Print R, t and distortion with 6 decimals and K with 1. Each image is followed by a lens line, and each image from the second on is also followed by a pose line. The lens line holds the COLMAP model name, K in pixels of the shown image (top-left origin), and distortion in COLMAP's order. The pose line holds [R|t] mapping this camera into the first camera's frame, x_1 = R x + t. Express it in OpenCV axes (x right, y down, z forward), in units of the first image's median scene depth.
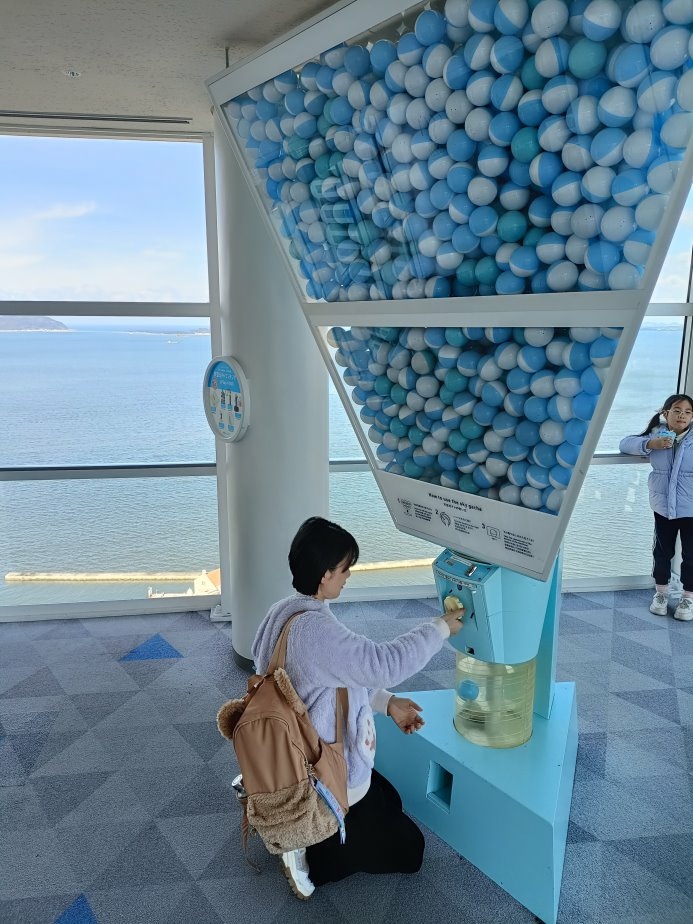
lens RADIAL K [[641.0, 0, 346.5], [0, 641.0, 462.0], [0, 0, 1]] dist [-0.002678, -0.109964]
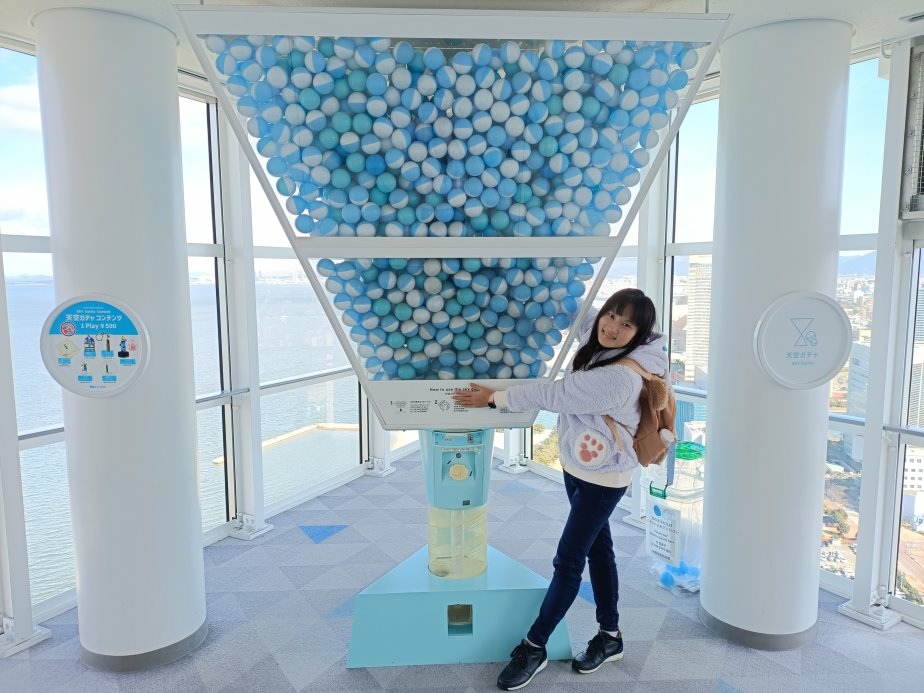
lens RADIAL K [[641.0, 0, 462.0], [0, 641.0, 346.5], [0, 0, 1]] dist [-0.002678, -0.109964]
pose [[0.605498, -0.092666, 0.790434, -0.965453], [0.170235, 0.985291, -0.014895, -0.002909], [-0.777427, 0.143578, 0.612366, 0.186102]]
